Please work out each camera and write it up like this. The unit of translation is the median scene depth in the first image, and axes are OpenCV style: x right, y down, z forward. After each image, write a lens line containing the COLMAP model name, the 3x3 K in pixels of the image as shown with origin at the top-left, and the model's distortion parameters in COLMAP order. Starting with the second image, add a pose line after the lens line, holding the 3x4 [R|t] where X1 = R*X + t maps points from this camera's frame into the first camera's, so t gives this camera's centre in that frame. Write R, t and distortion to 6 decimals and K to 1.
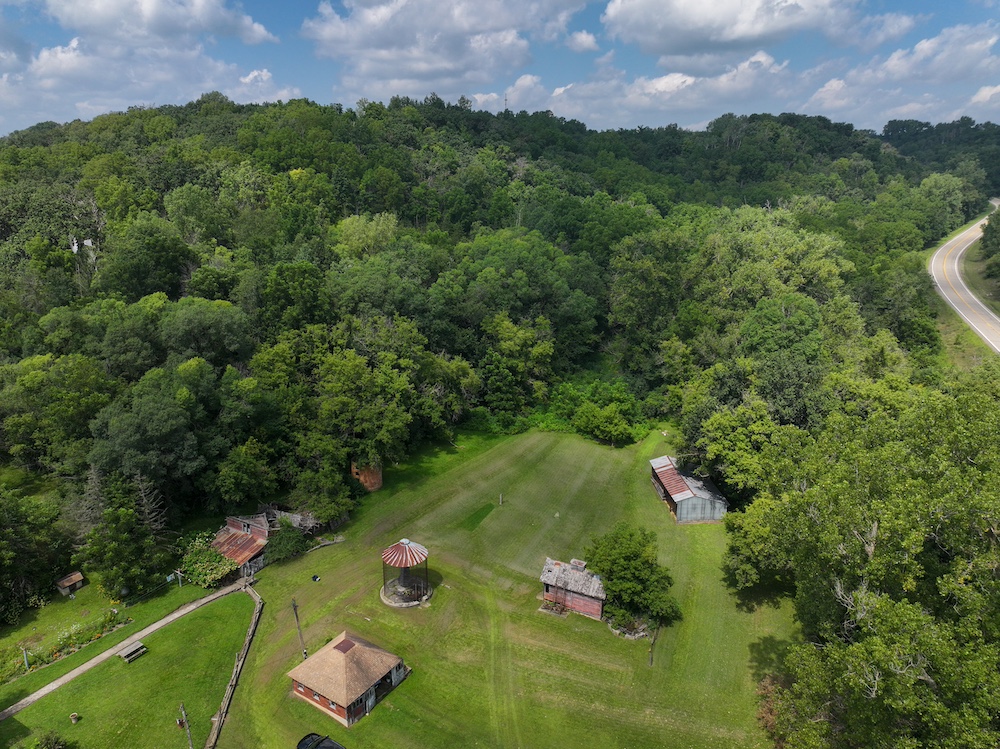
lens RADIAL K [[688.8, 0, 500.0], [0, 688.8, 374.5], [0, 0, 1]] dist [-0.001504, 0.007789]
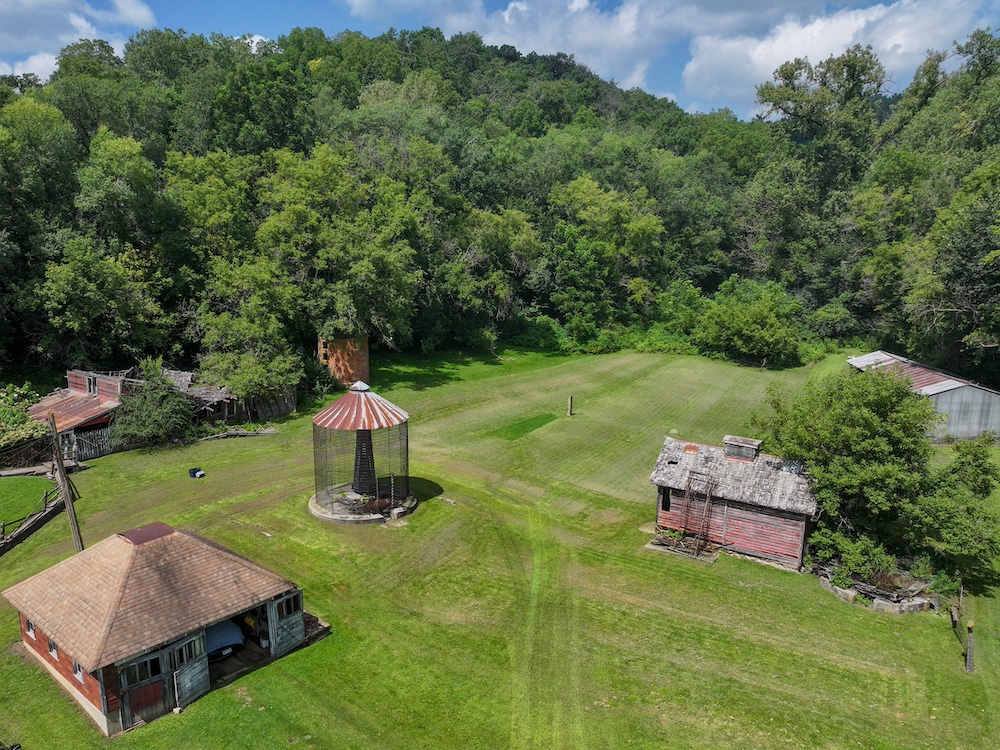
lens RADIAL K [[749.6, 0, 462.4], [0, 749.6, 403.2], [0, 0, 1]] dist [0.000794, 0.002474]
pose [[0.987620, 0.029123, -0.154141, 0.011035], [-0.038651, 0.997499, -0.059181, 0.264978], [0.152032, 0.064406, 0.986275, 0.471186]]
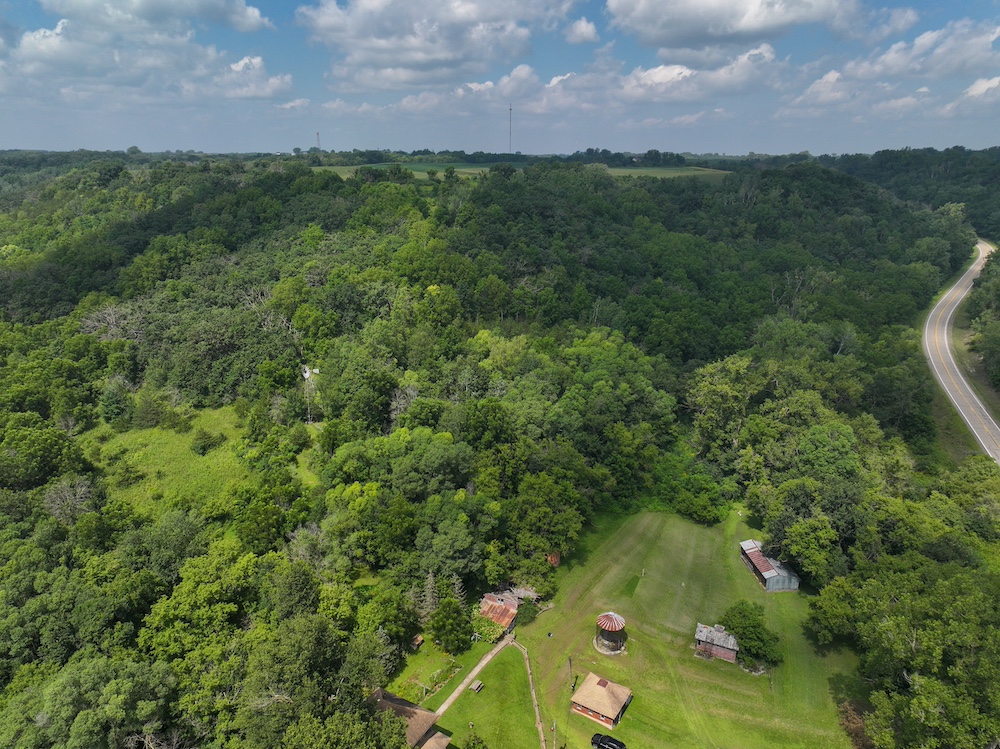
lens RADIAL K [[688.8, 0, 500.0], [0, 688.8, 374.5], [0, 0, 1]] dist [-0.001504, 0.007789]
pose [[0.999863, 0.003683, 0.016153, -0.402739], [-0.003908, 0.999896, 0.013883, -0.319475], [-0.016100, -0.013944, 0.999773, -0.566668]]
